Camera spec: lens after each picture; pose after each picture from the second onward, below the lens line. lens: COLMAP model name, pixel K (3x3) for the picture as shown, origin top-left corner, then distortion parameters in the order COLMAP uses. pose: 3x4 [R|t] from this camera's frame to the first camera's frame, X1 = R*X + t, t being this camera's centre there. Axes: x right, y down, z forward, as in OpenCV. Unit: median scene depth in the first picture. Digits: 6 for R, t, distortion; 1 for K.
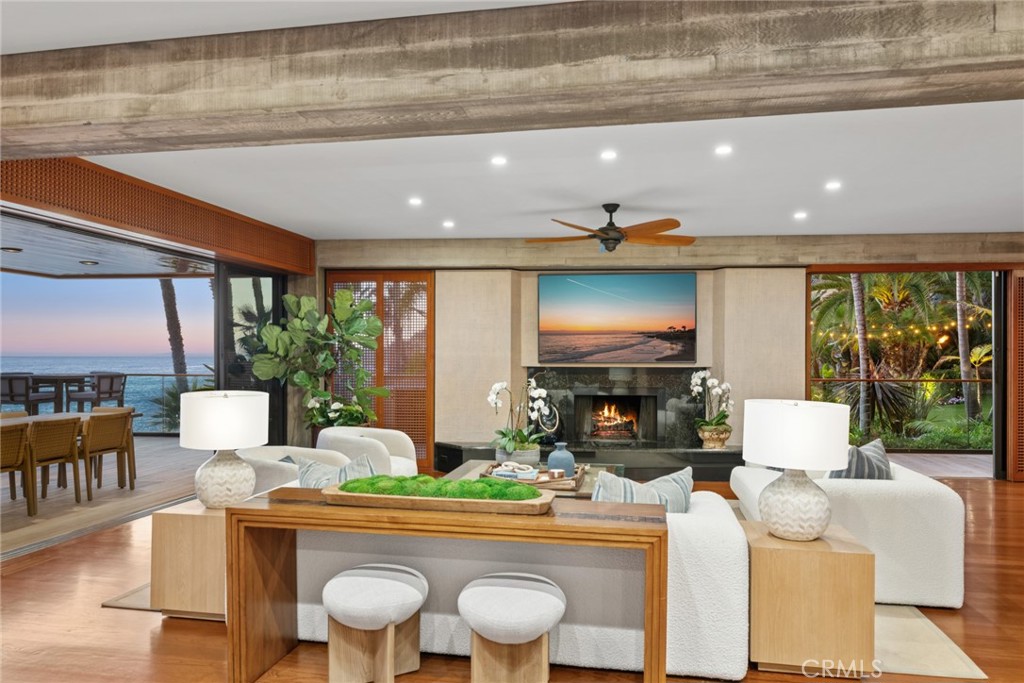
lens RADIAL K [[669.7, 0, 513.7], [0, 669.7, 347.6], [0, 0, 1]] dist [0.006322, -0.003556]
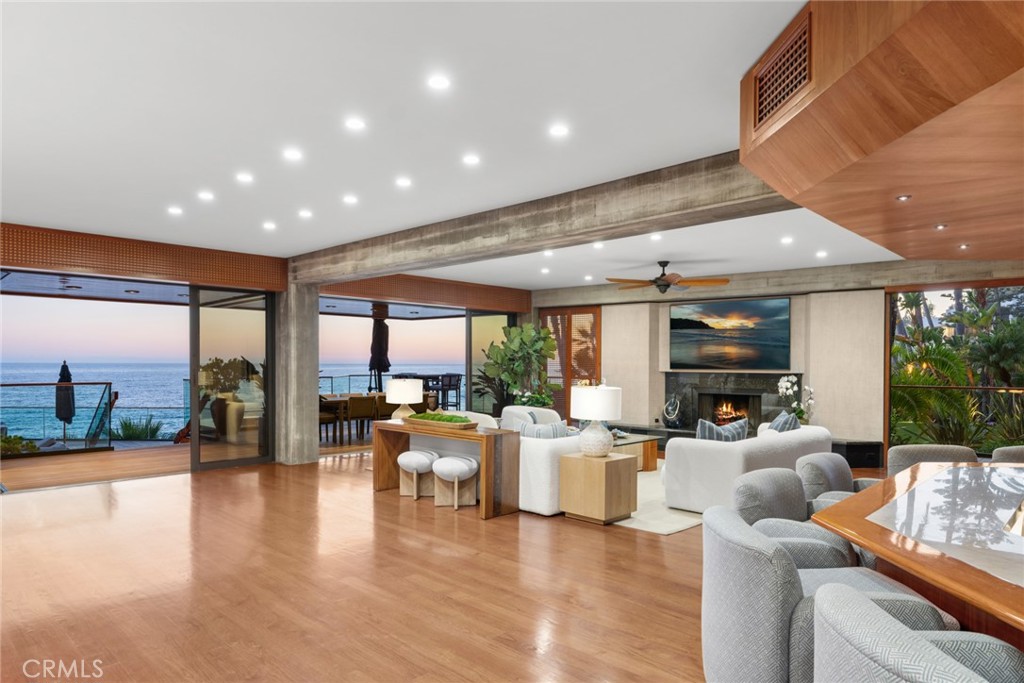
lens RADIAL K [[634.2, 0, 512.4], [0, 634.2, 346.2], [0, 0, 1]] dist [0.042113, -0.000207]
pose [[0.831676, -0.011757, -0.555136, 0.643448], [0.002065, 0.999834, -0.018082, -0.002359], [0.555257, 0.013892, 0.831563, -0.346193]]
